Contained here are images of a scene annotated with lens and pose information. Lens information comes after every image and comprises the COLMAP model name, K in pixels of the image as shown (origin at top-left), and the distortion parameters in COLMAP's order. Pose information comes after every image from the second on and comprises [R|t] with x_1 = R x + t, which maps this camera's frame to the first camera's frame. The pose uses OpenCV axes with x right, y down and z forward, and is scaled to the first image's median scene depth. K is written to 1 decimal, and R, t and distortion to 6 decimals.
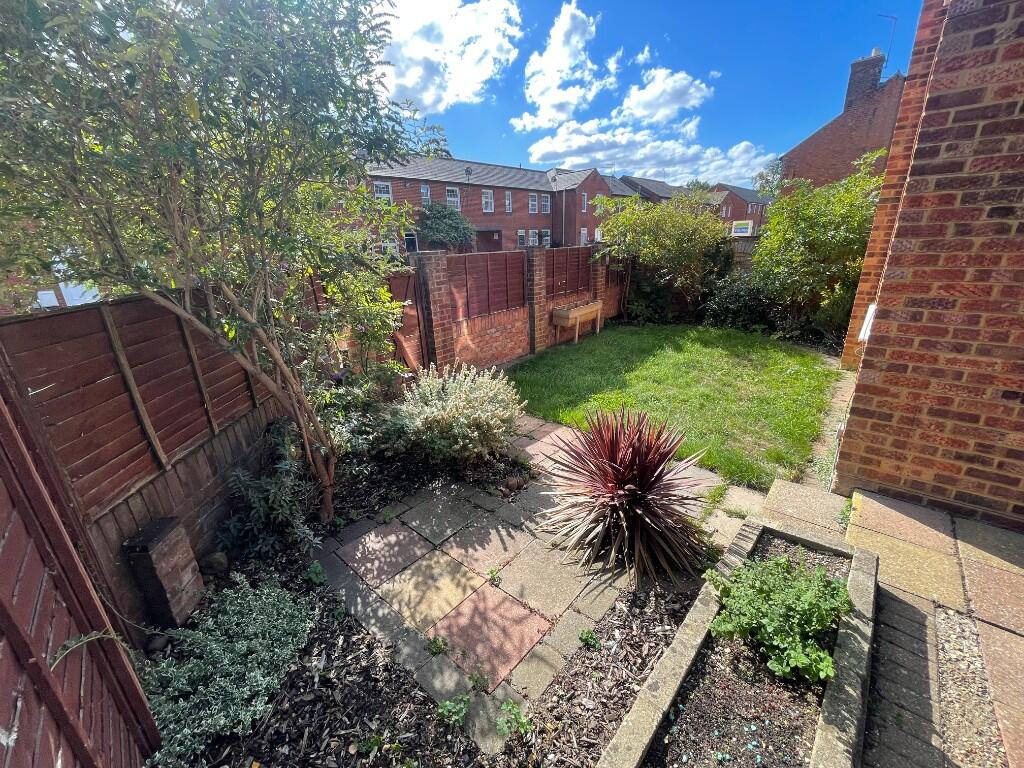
lens RADIAL K [[414.1, 0, 510.9], [0, 414.1, 386.4], [0, 0, 1]] dist [-0.000409, -0.000048]
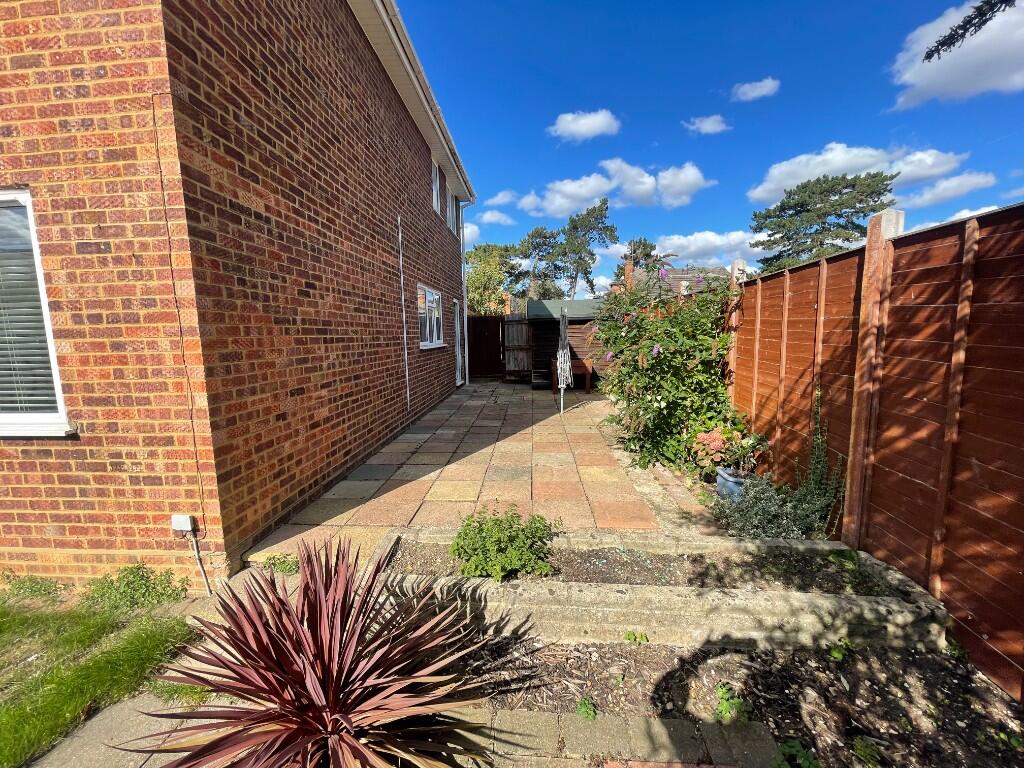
lens RADIAL K [[414.1, 0, 510.1], [0, 414.1, 387.0], [0, 0, 1]] dist [-0.000409, -0.000048]
pose [[-0.621353, -0.053876, 0.781677, -0.291564], [0.291973, 0.909860, 0.294800, -0.232746], [-0.727099, 0.411403, -0.549613, 1.088501]]
